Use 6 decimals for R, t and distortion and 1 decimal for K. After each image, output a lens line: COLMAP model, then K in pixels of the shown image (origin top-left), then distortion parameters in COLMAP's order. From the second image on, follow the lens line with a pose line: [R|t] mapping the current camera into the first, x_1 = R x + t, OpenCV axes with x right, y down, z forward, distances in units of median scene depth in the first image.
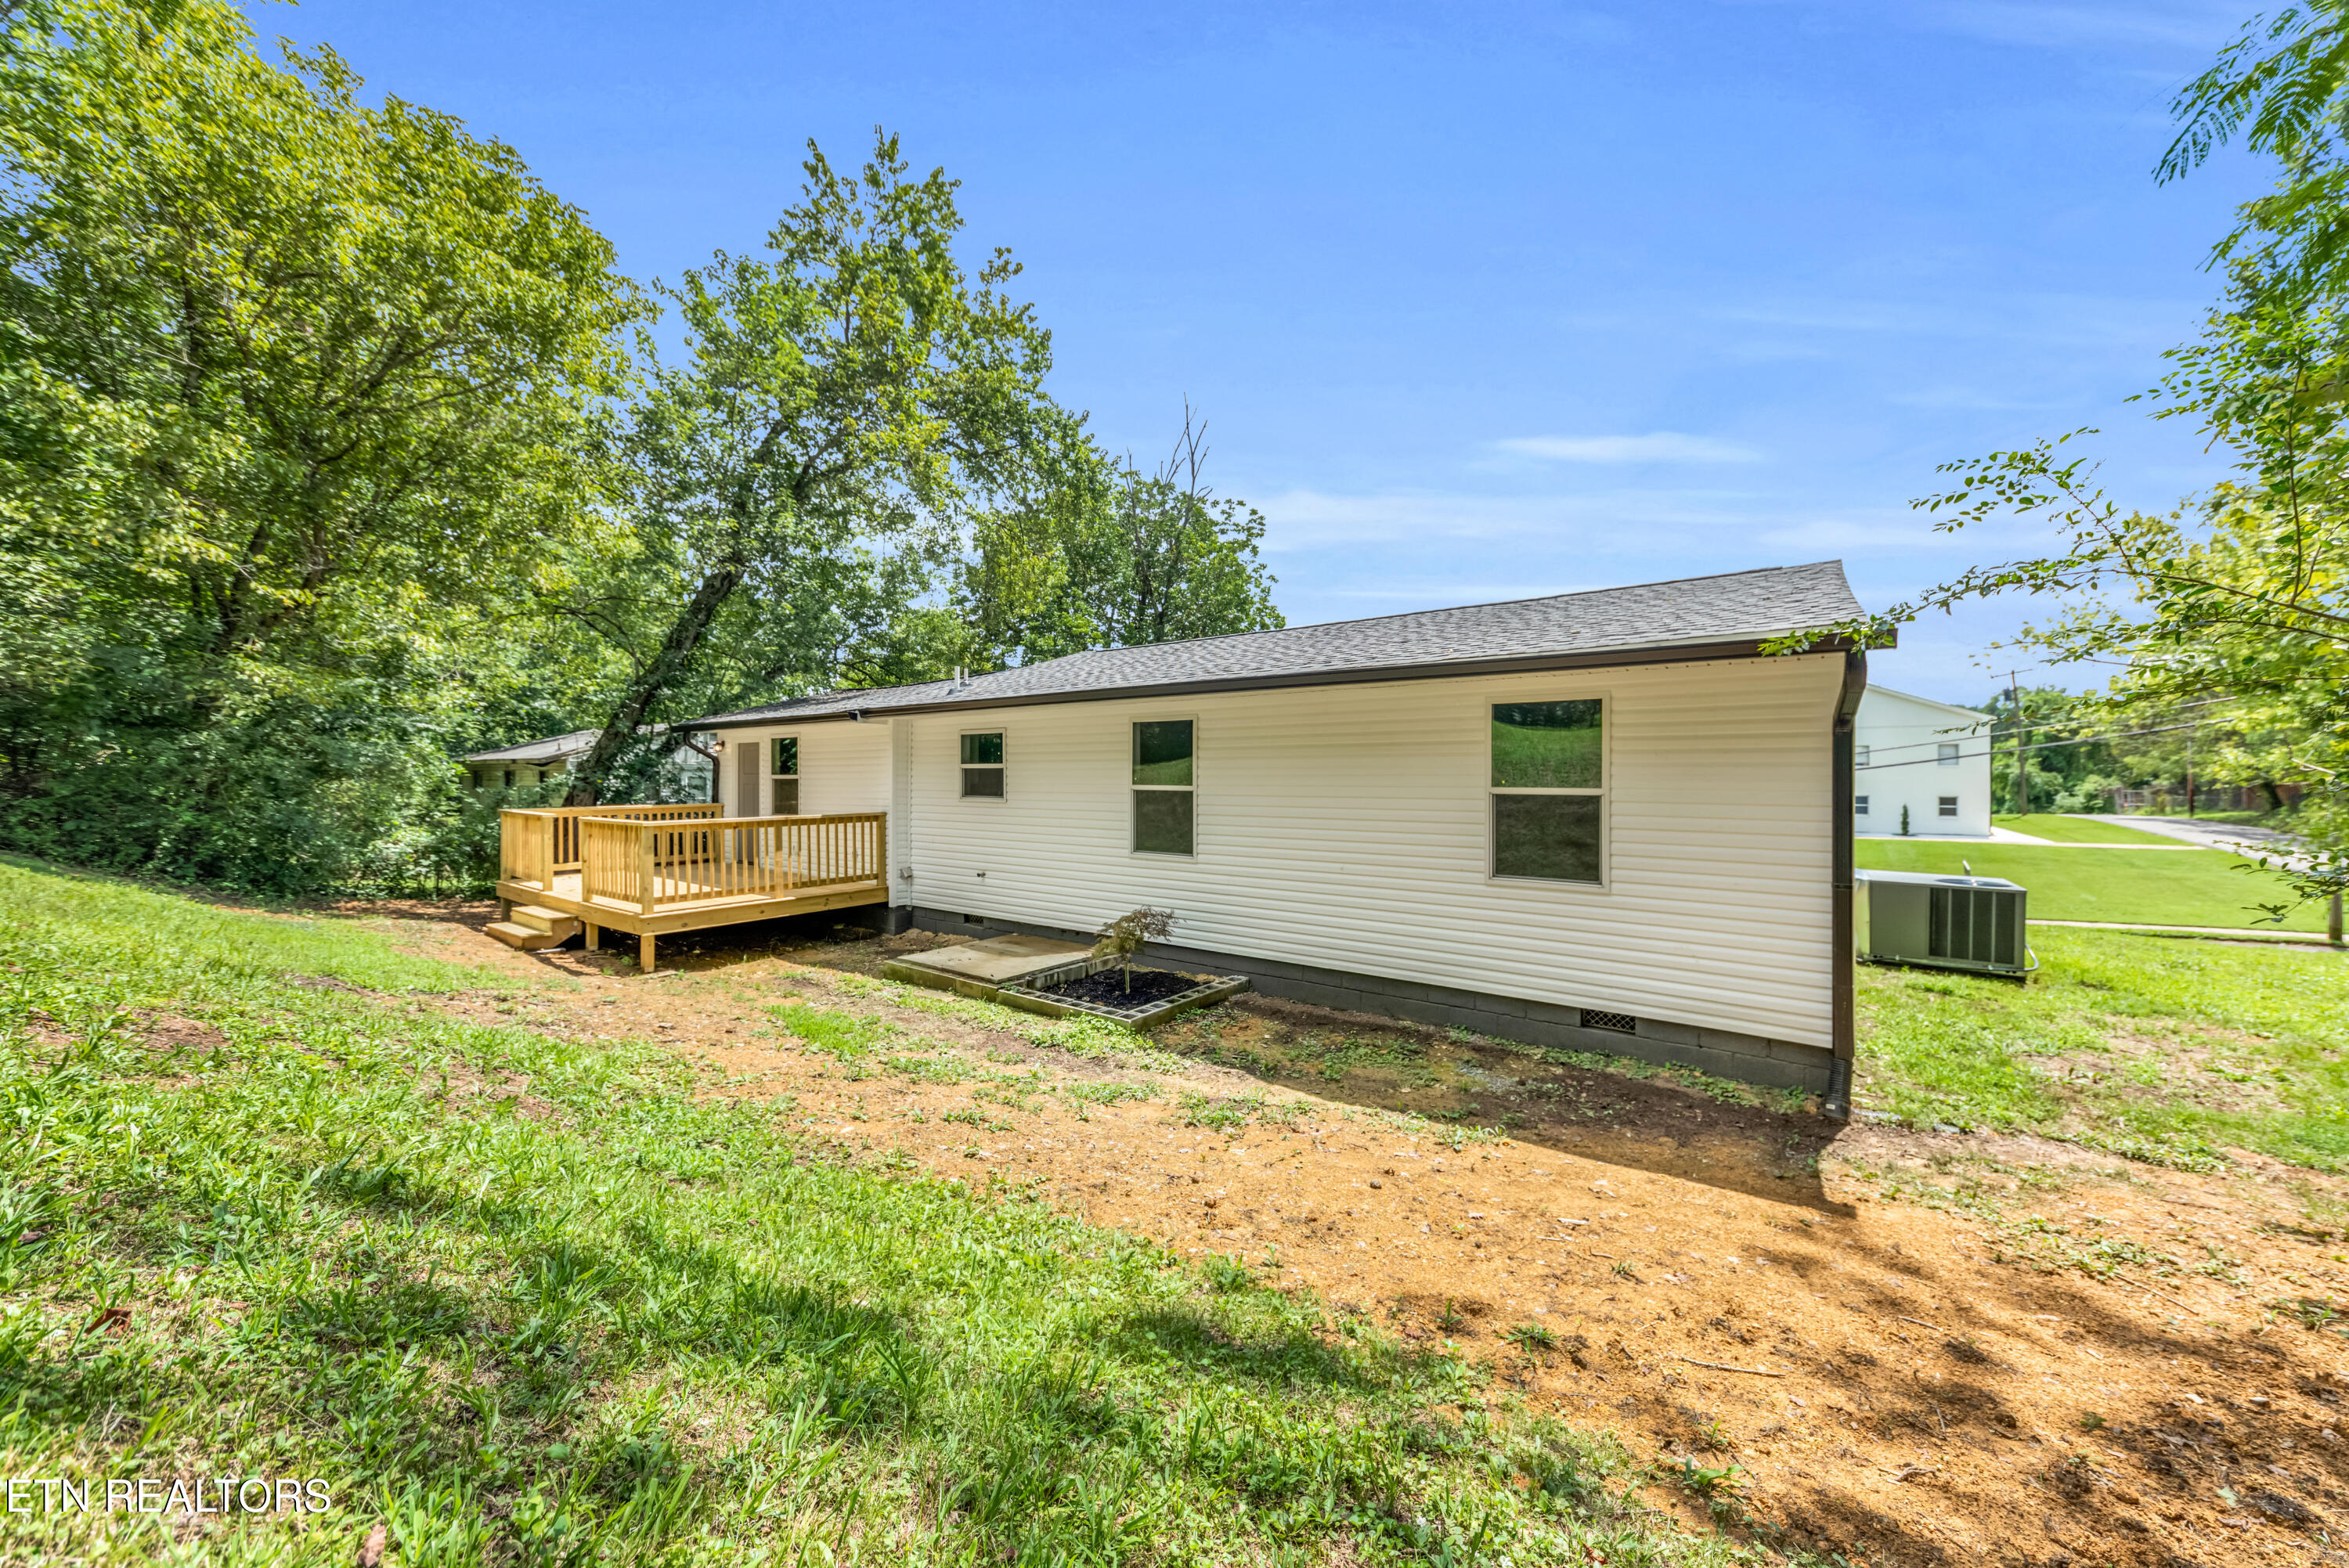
lens RADIAL K [[870.1, 0, 1174.5], [0, 870.1, 784.0], [0, 0, 1]] dist [0.000772, 0.000016]
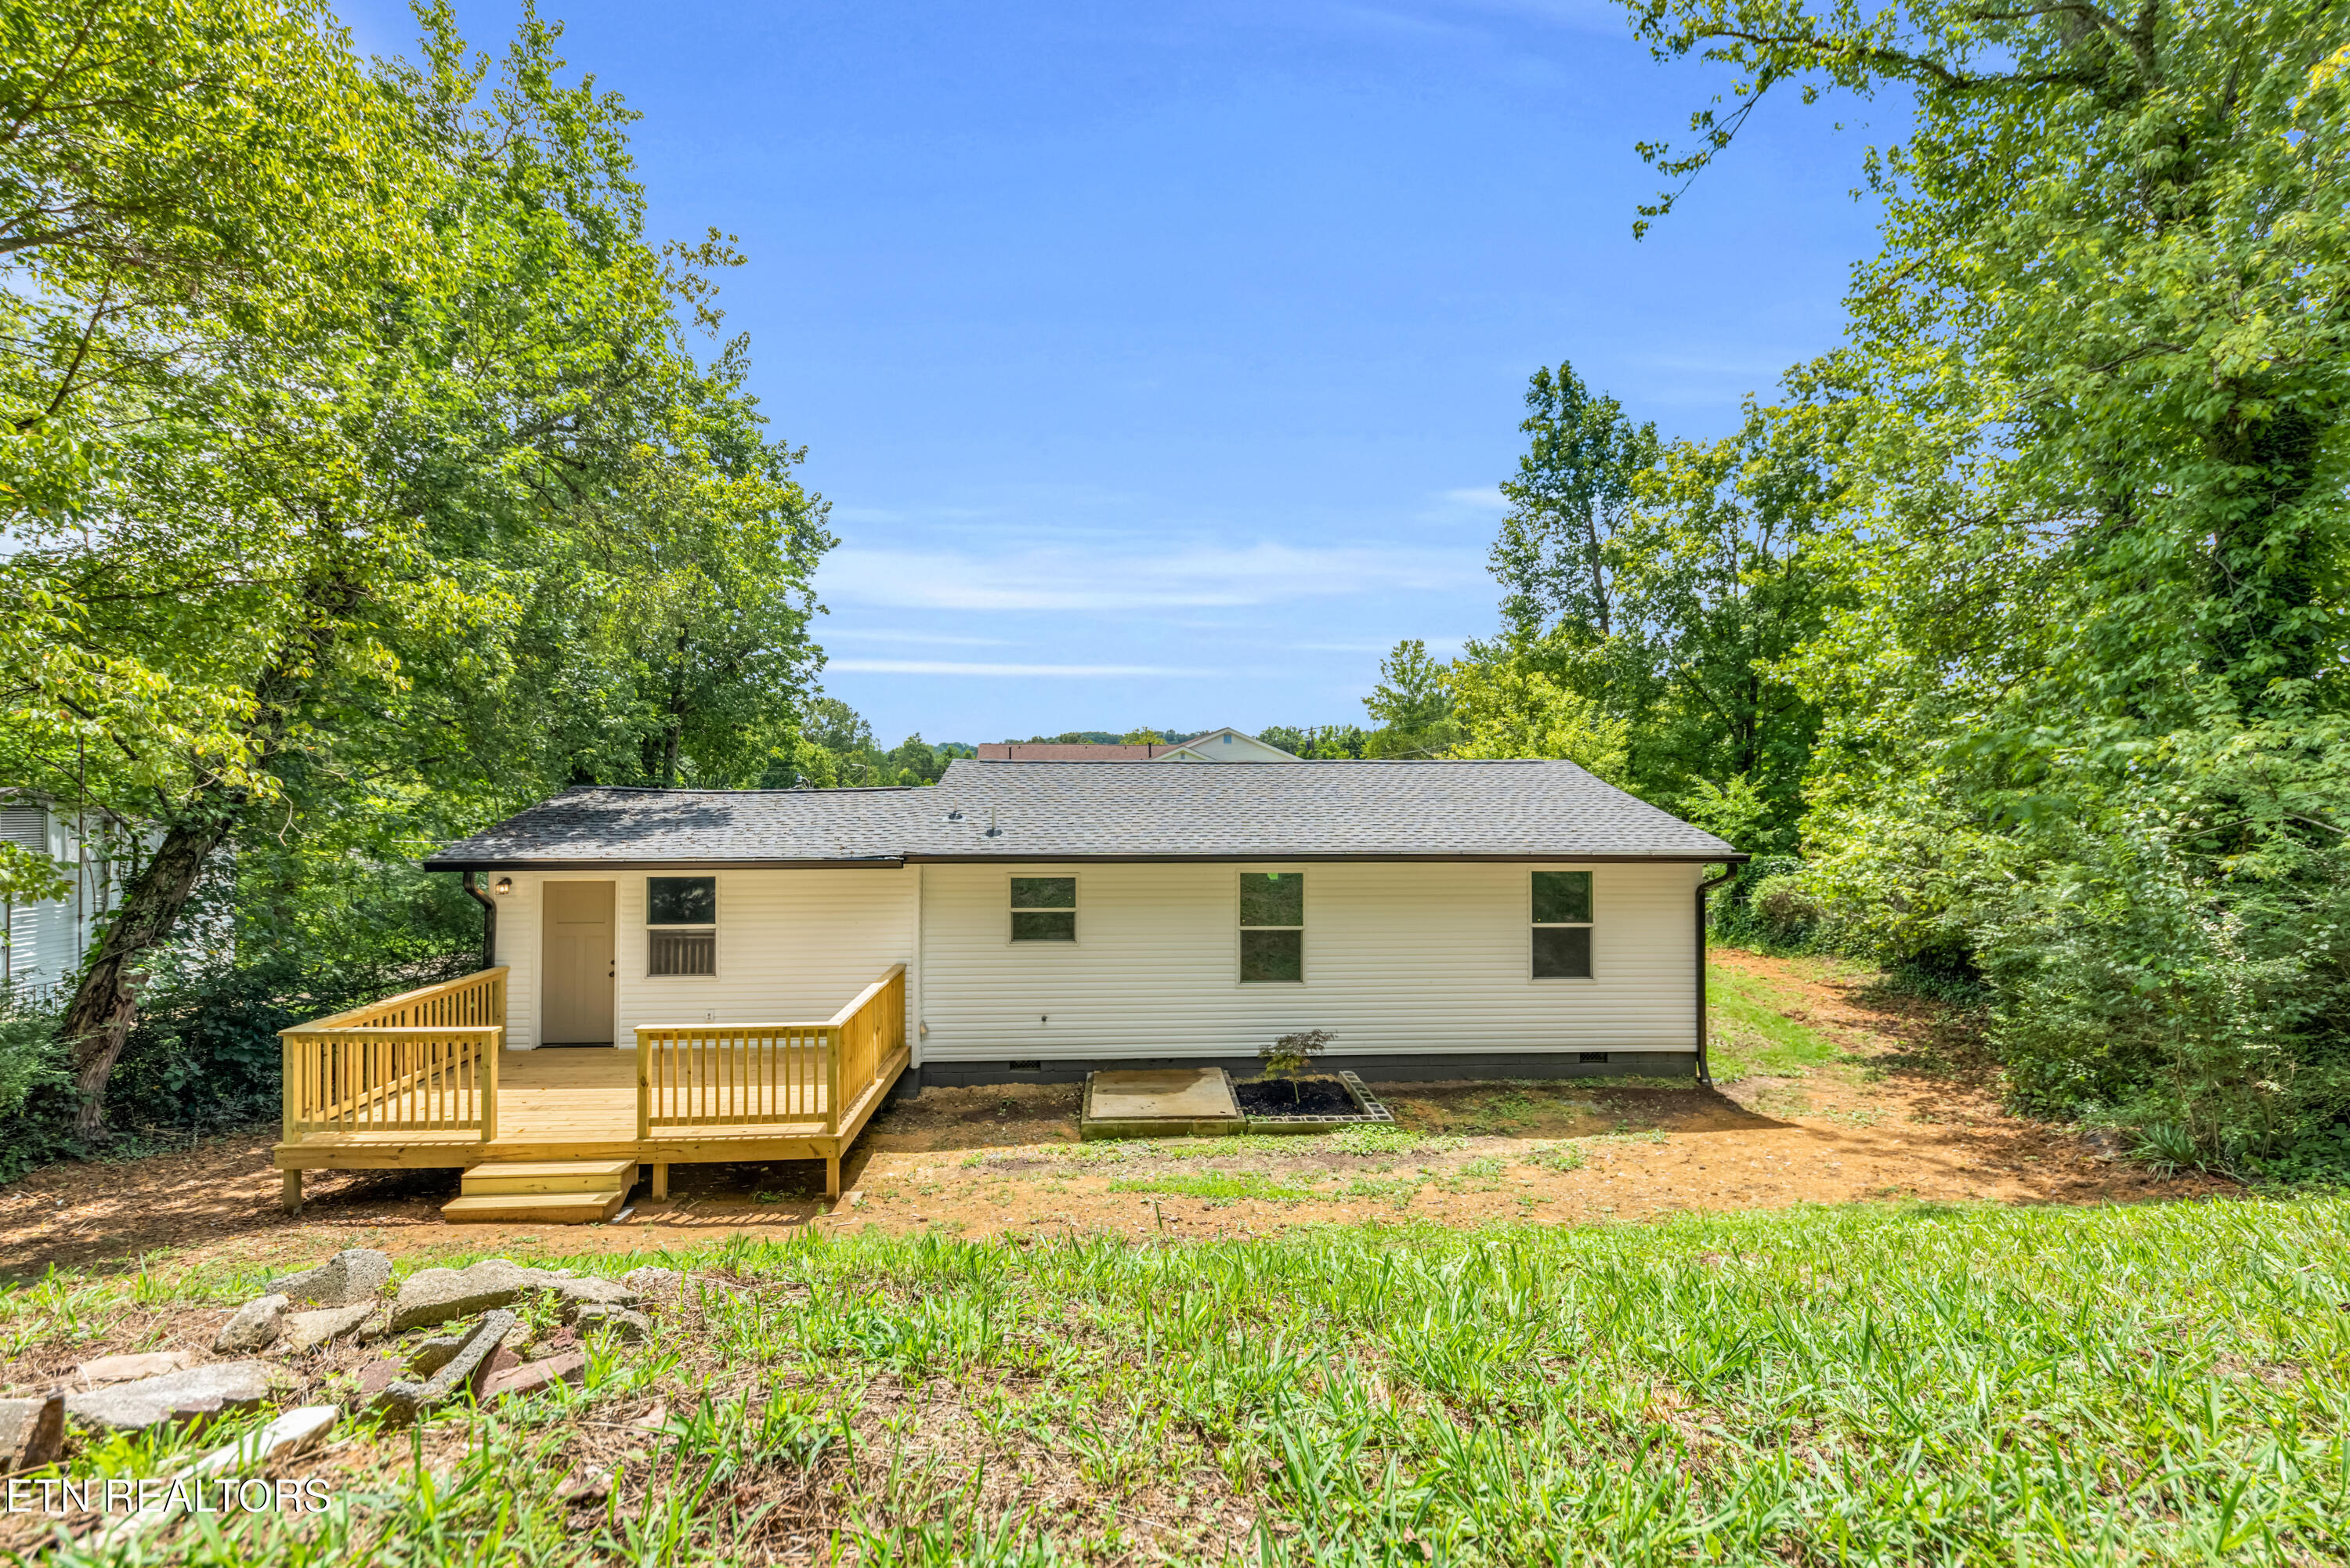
lens RADIAL K [[936.7, 0, 1154.1], [0, 936.7, 781.2], [0, 0, 1]] dist [0.011116, -0.000077]
pose [[0.749926, 0.013637, 0.661381, -1.194833], [0.007031, 0.999567, -0.028583, -0.194649], [-0.661485, 0.026085, 0.749505, 0.138260]]
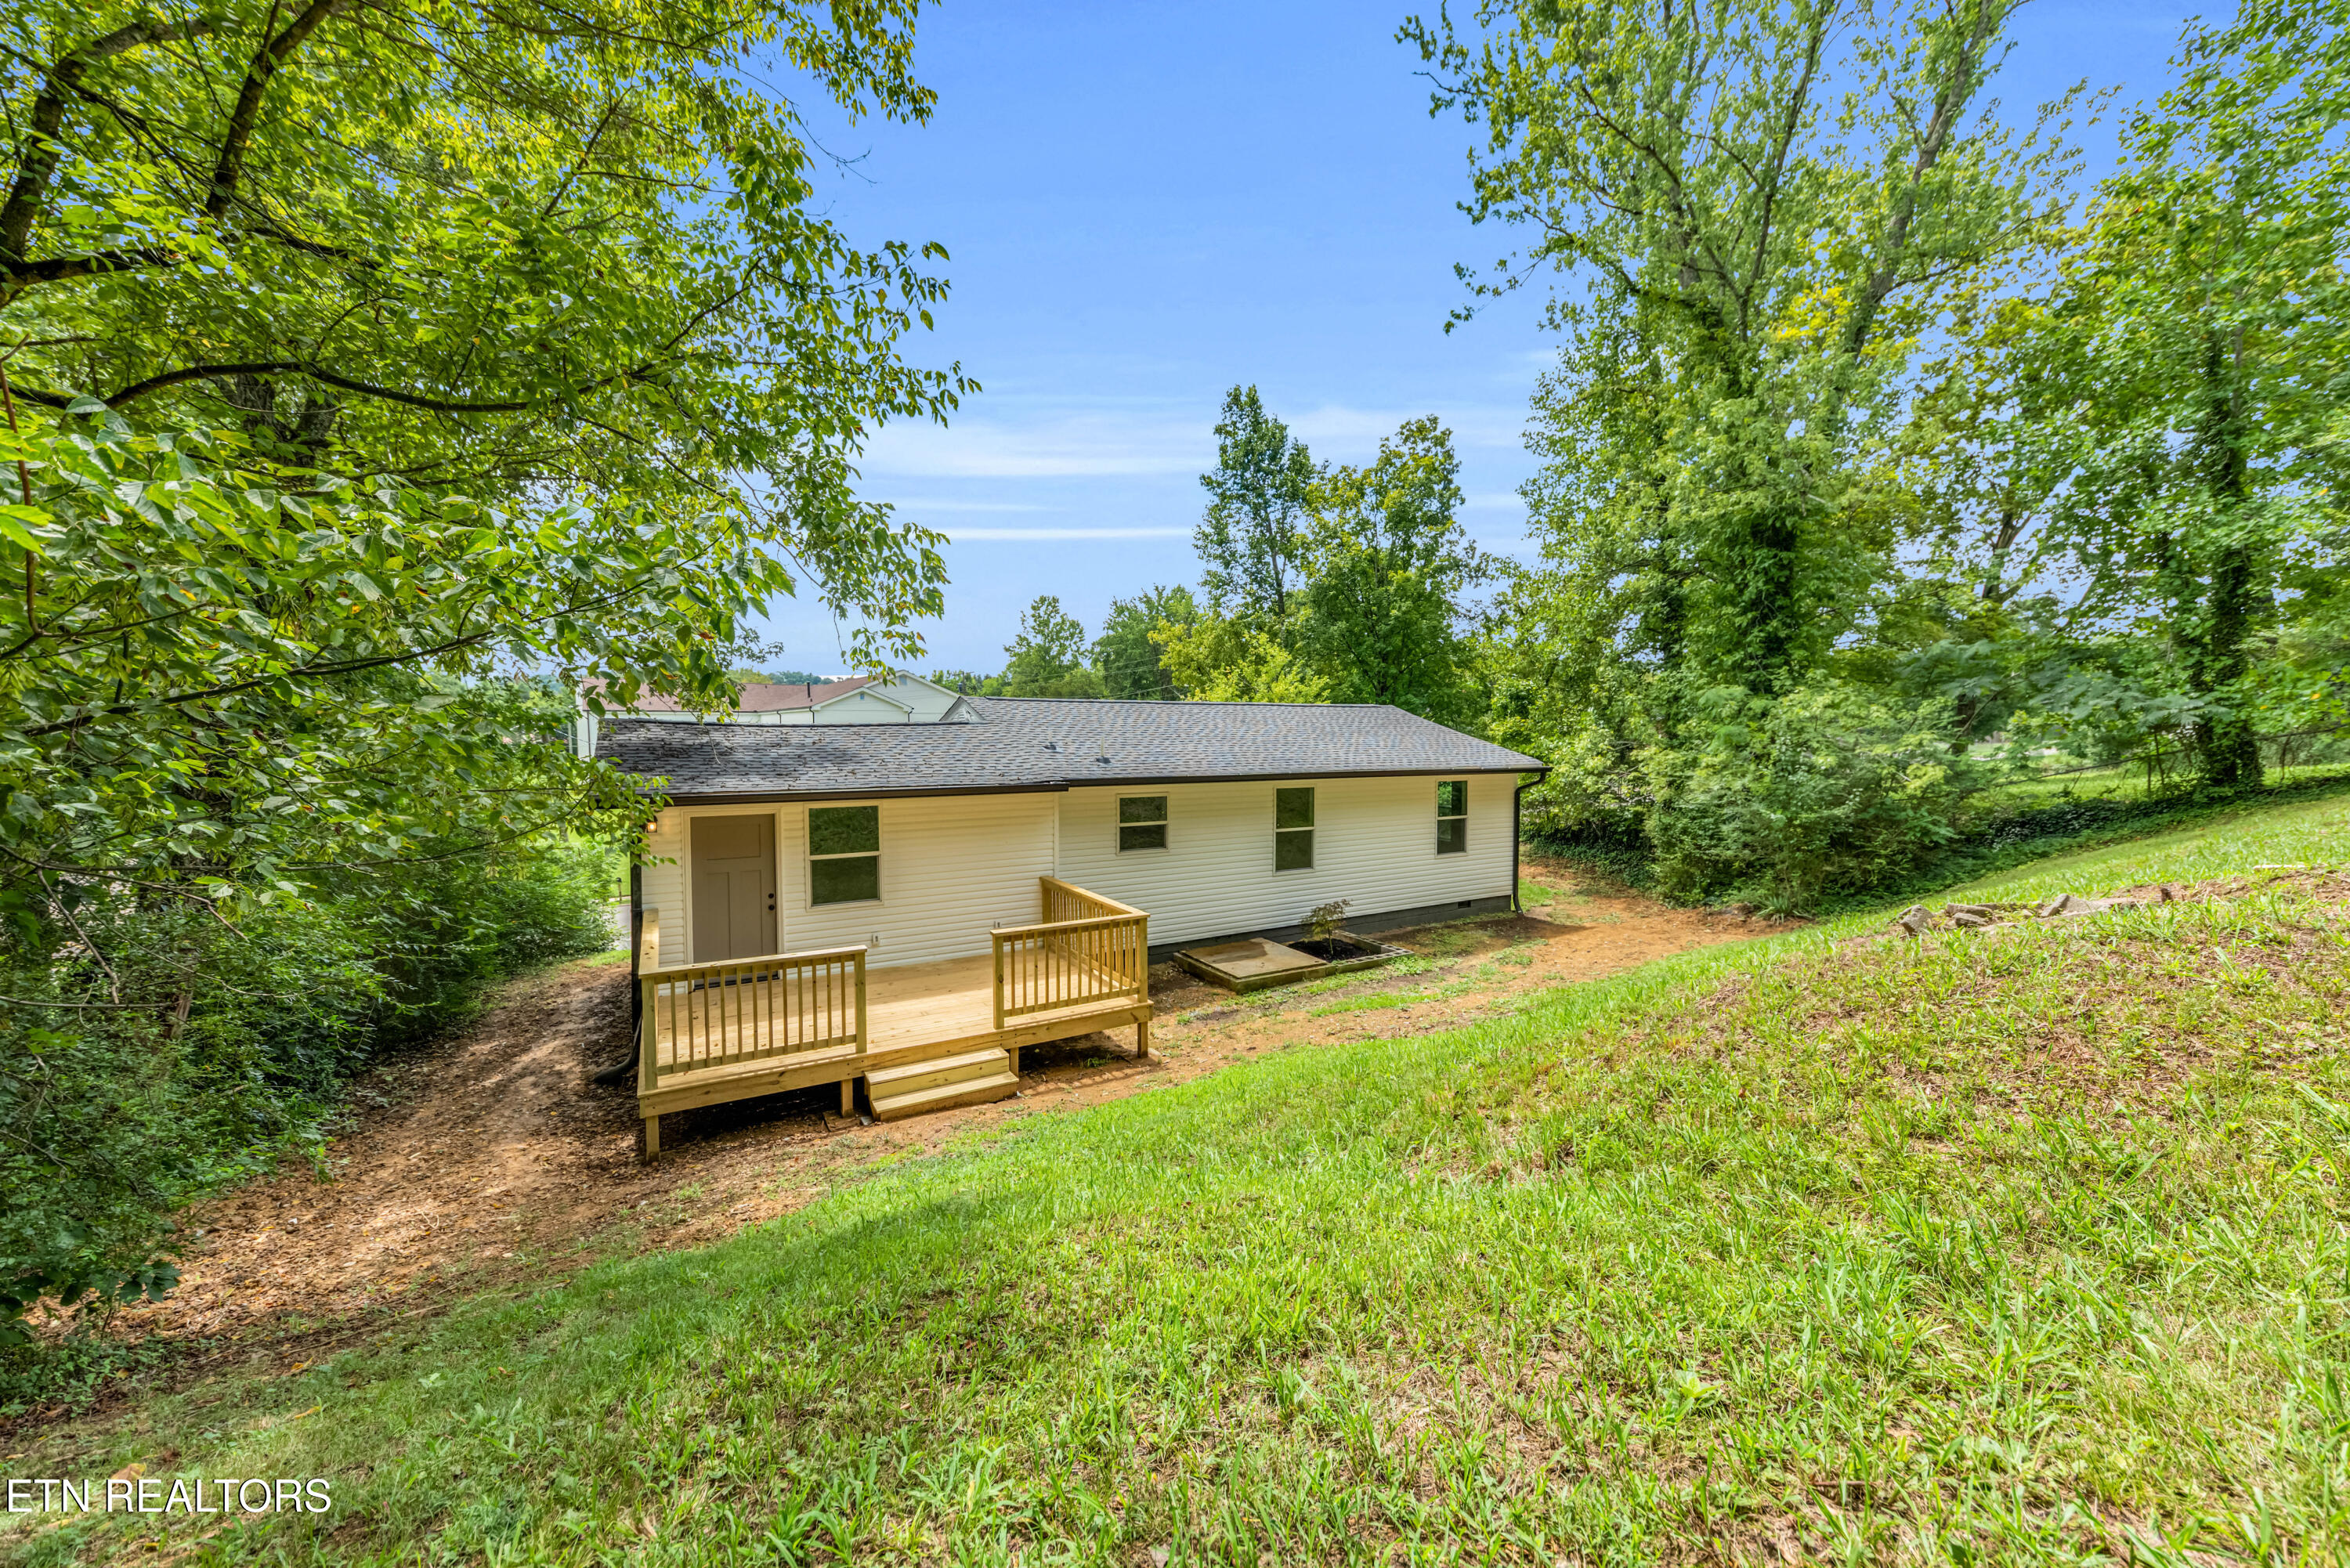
lens RADIAL K [[870.5, 0, 1175.0], [0, 870.5, 784.0], [0, 0, 1]] dist [0.000772, 0.000016]
pose [[0.360184, -0.048449, 0.931622, -1.887057], [0.014299, 0.998820, 0.046415, -0.186542], [-0.932772, -0.003397, 0.360452, 0.741645]]
